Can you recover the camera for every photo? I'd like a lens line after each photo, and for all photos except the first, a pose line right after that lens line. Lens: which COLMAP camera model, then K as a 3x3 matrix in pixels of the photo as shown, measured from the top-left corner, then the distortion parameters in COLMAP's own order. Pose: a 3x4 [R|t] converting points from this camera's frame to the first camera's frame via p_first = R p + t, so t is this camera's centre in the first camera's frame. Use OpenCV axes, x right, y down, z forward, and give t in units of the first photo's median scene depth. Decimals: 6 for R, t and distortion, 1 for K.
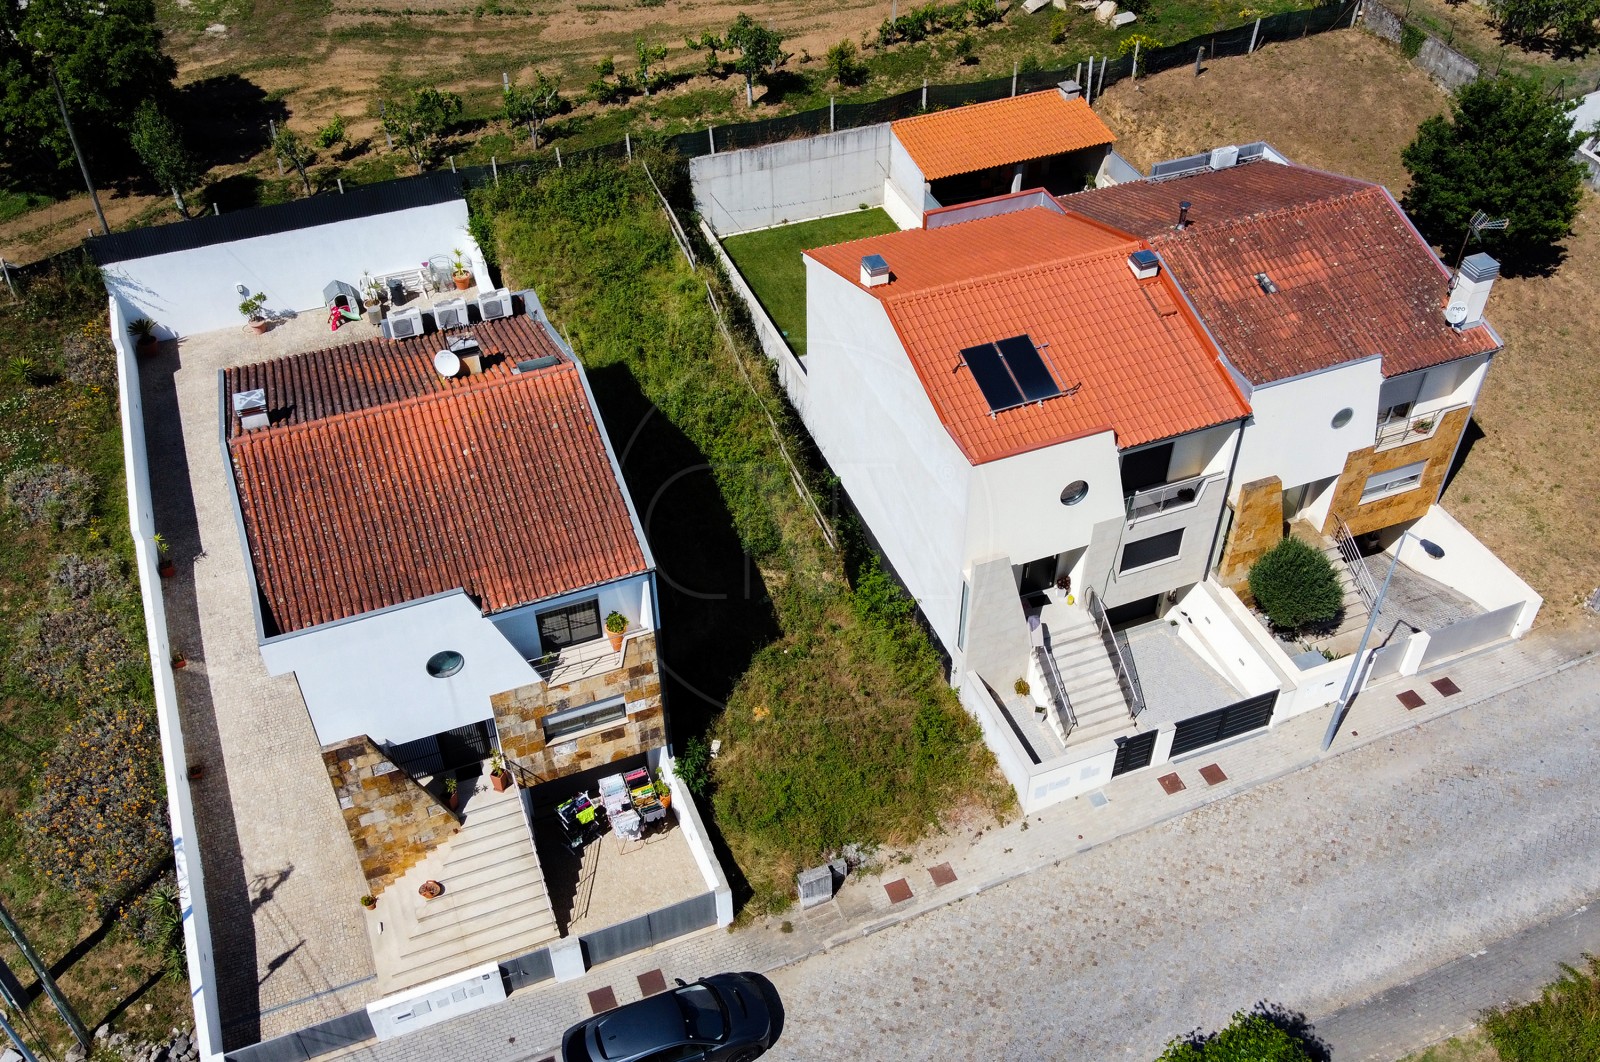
lens RADIAL K [[1437.5, 0, 808.4], [0, 1437.5, 523.0], [0, 0, 1]] dist [0.000557, 0.044393]
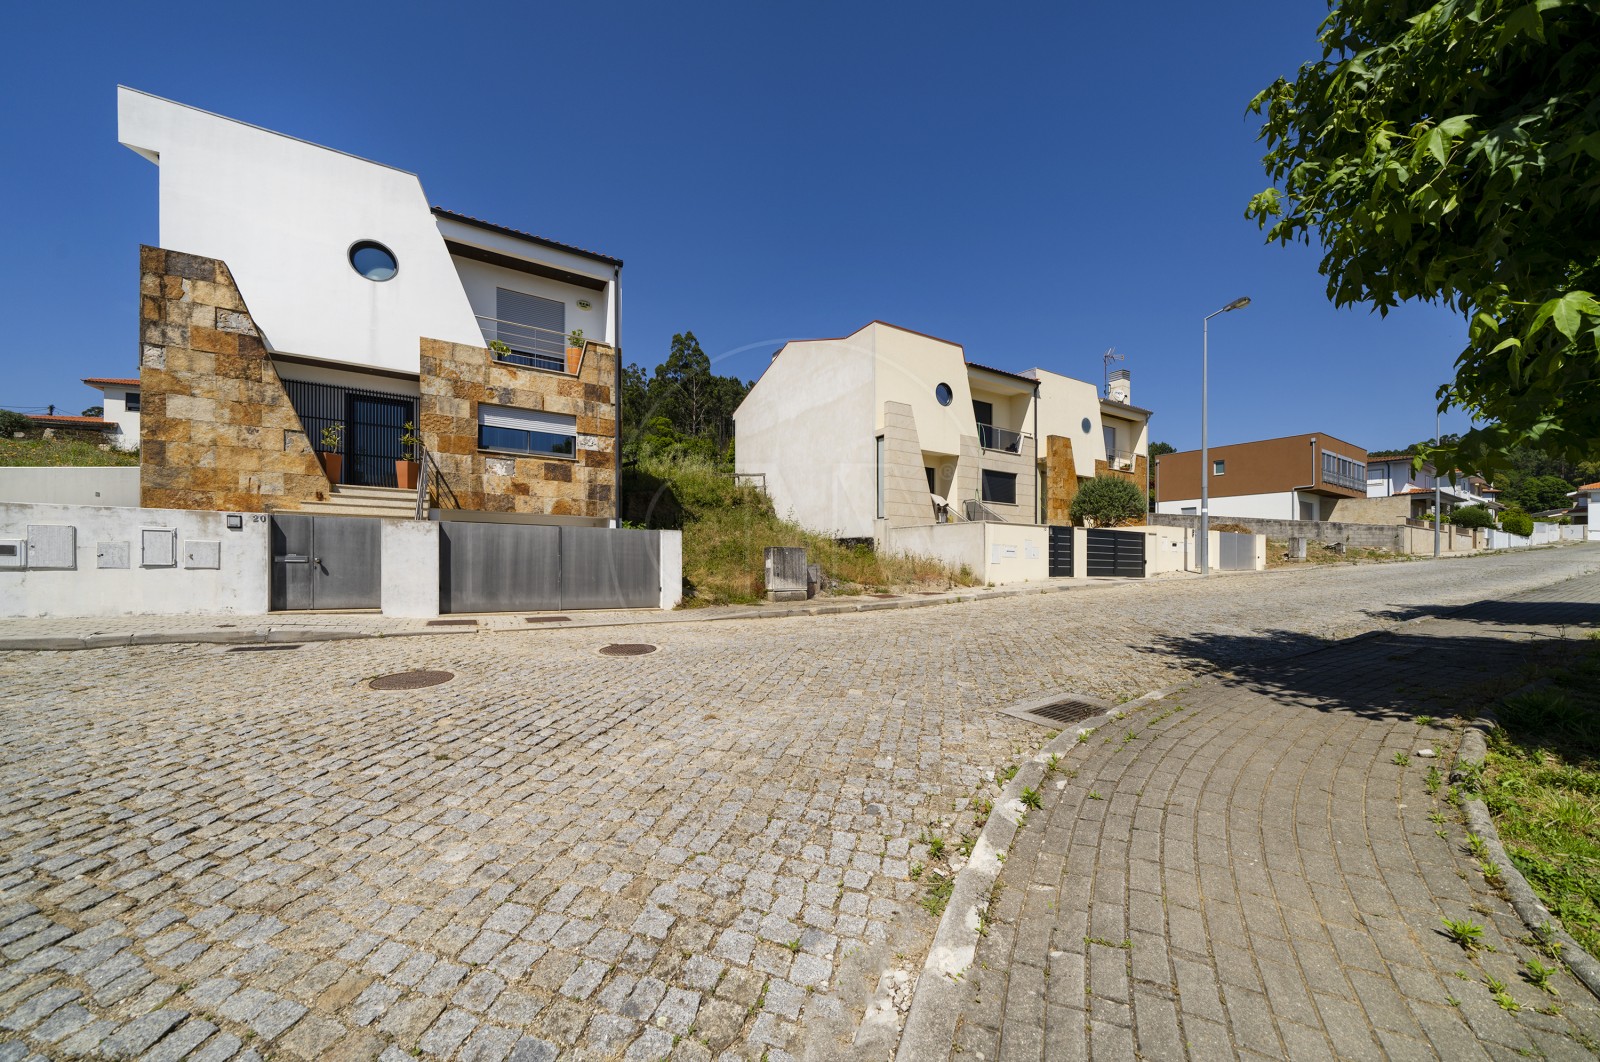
lens RADIAL K [[549.9, 0, 783.0], [0, 549.9, 573.8], [0, 0, 1]] dist [0.000646, -0.000288]
pose [[0.990207, 0.013008, 0.138997, -0.036718], [0.081688, 0.753415, -0.652451, 0.416651], [-0.113210, 0.657416, 0.744975, 0.710998]]
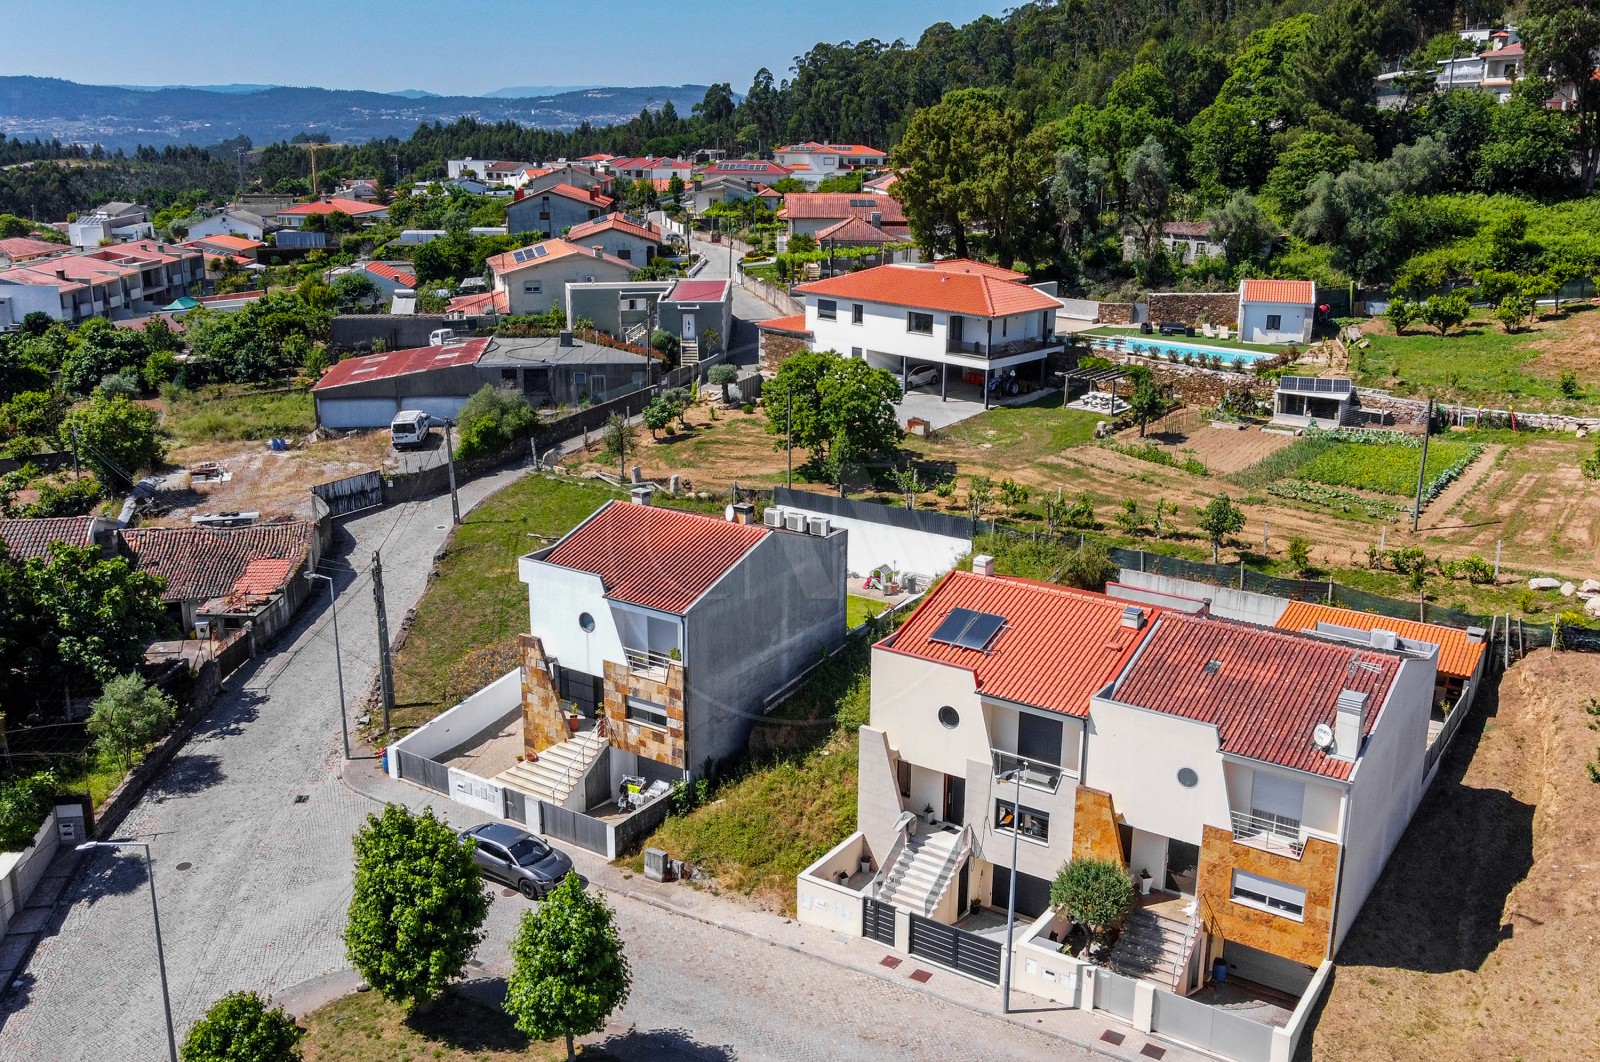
lens RADIAL K [[1437.5, 0, 820.6], [0, 1437.5, 528.3], [0, 0, 1]] dist [0.000557, 0.044393]
pose [[0.576816, 0.233167, -0.782890, 1.055438], [-0.555637, 0.814523, -0.166793, 0.117108], [0.598791, 0.531212, 0.599386, 0.052793]]
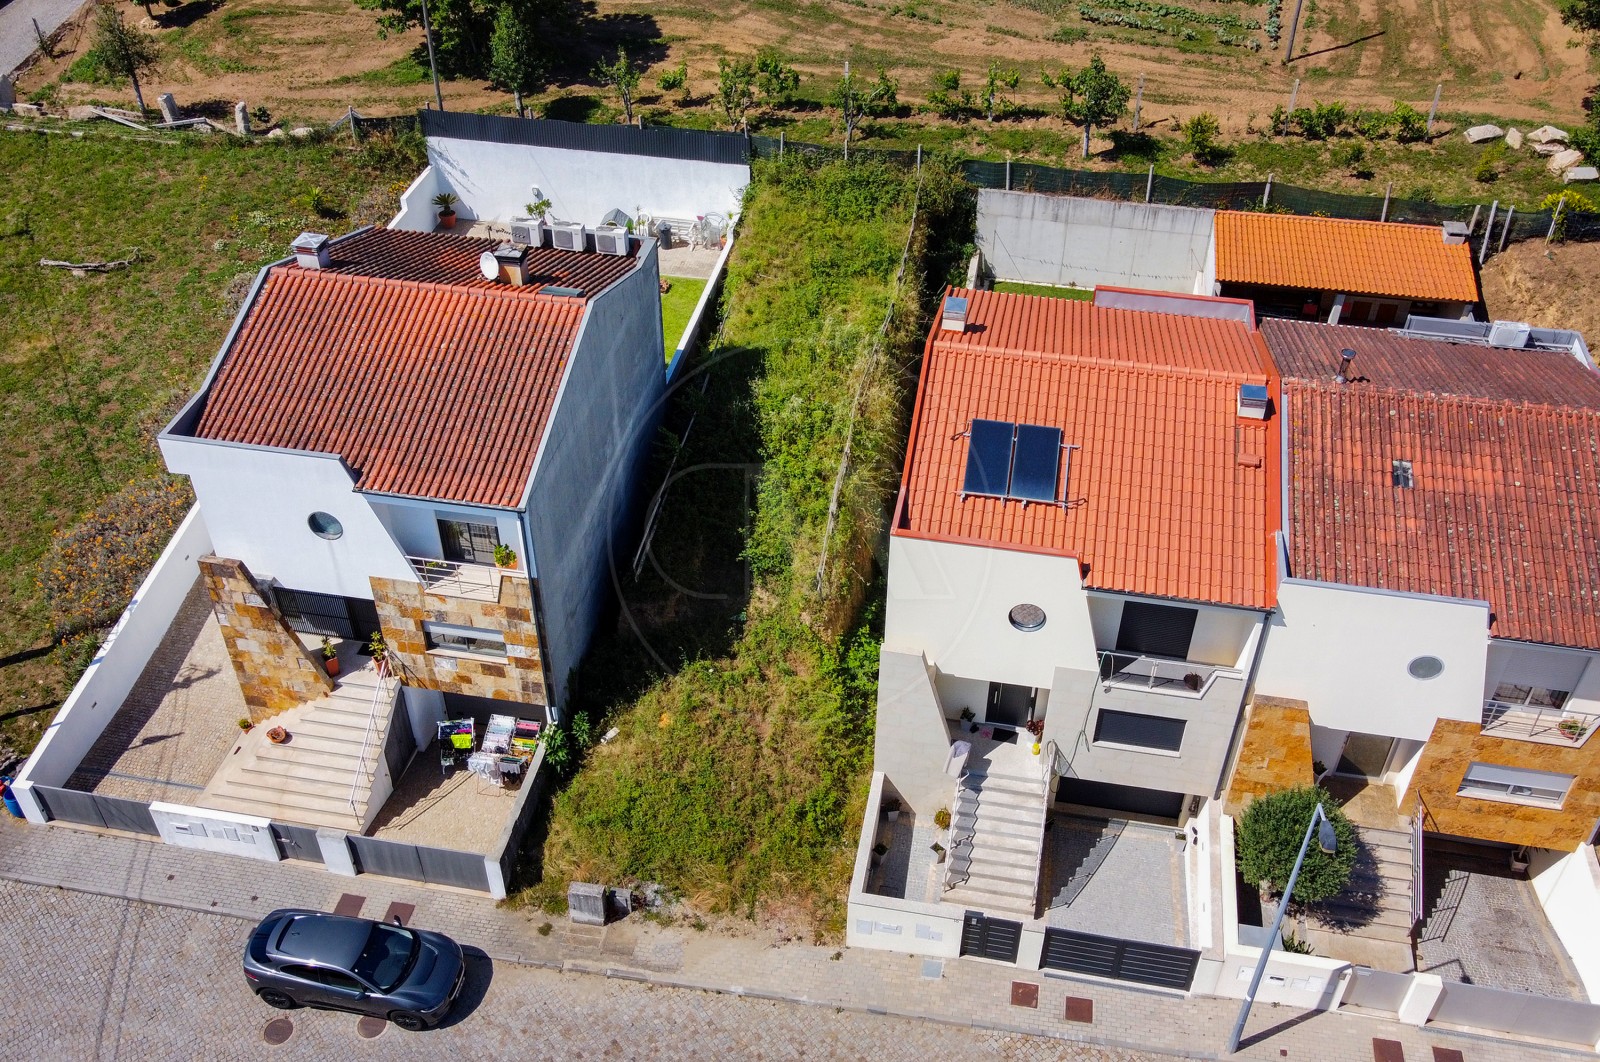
lens RADIAL K [[1437.5, 0, 811.2], [0, 1437.5, 524.4], [0, 0, 1]] dist [0.000557, 0.044393]
pose [[0.849799, 0.342474, -0.400690, 0.379992], [-0.361586, 0.931868, 0.029611, -0.048967], [0.383532, 0.119721, 0.915735, 0.164985]]
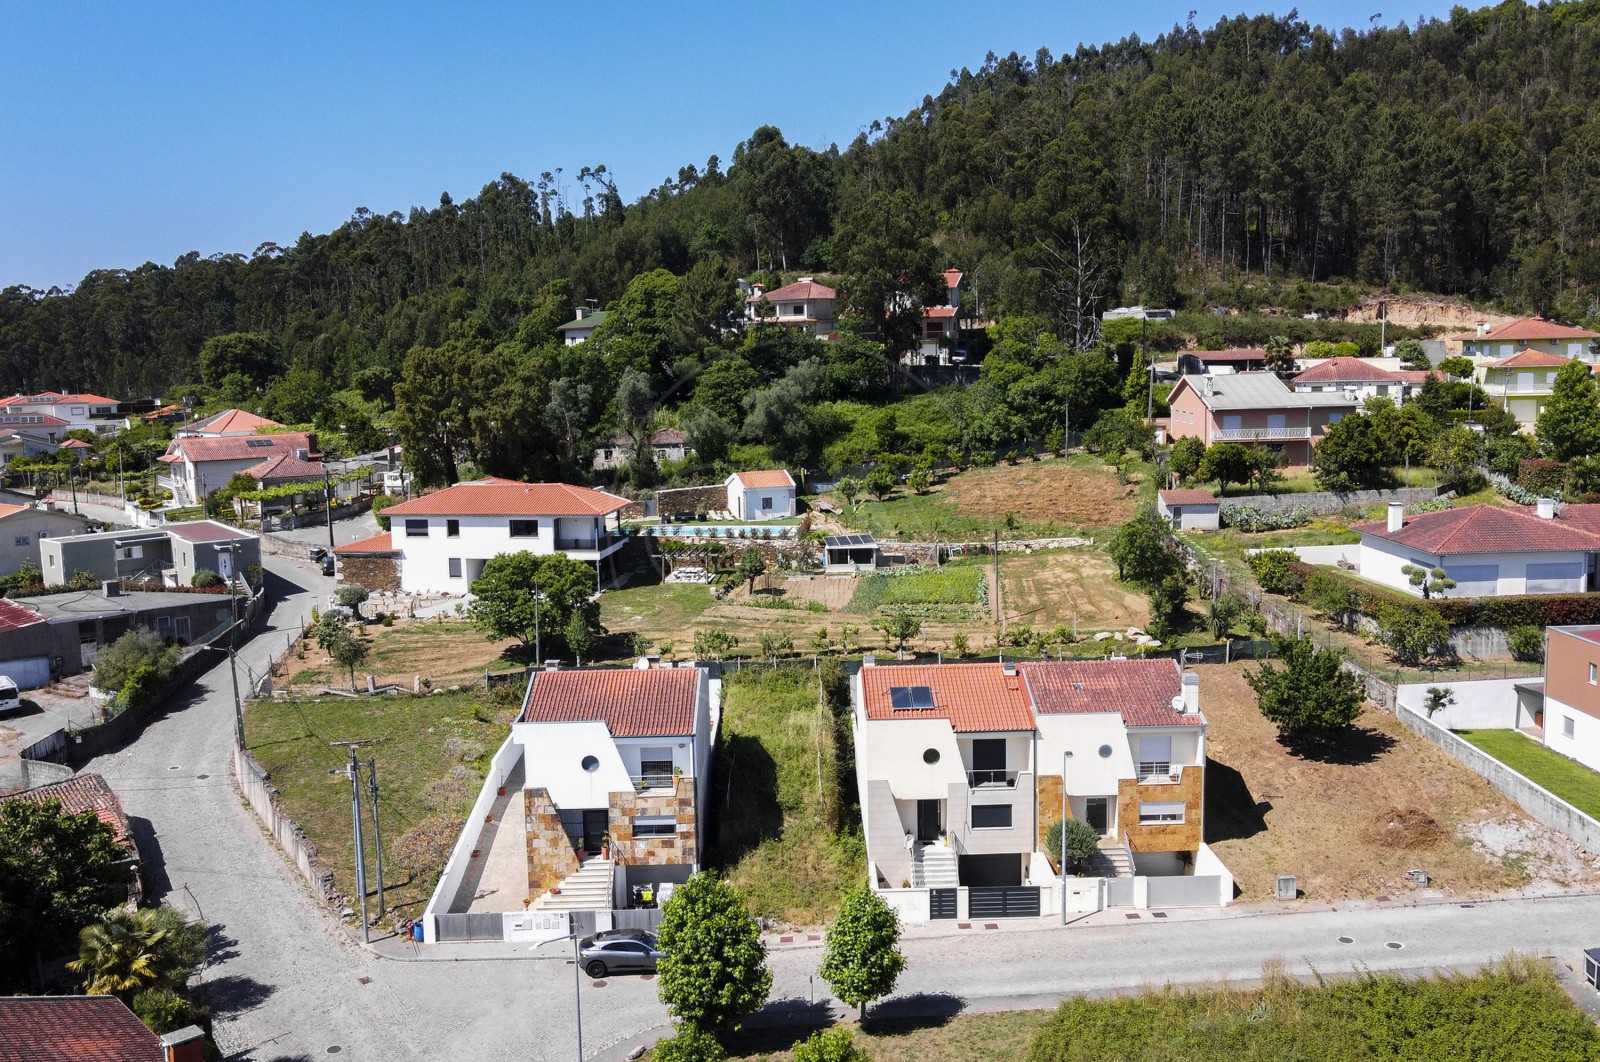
lens RADIAL K [[1437.5, 0, 812.1], [0, 1437.5, 537.0], [0, 0, 1]] dist [0.000557, 0.044393]
pose [[0.934996, 0.028086, -0.353546, 0.658015], [-0.222772, 0.822175, -0.523833, 0.718210], [0.275964, 0.568542, 0.774987, -0.608237]]
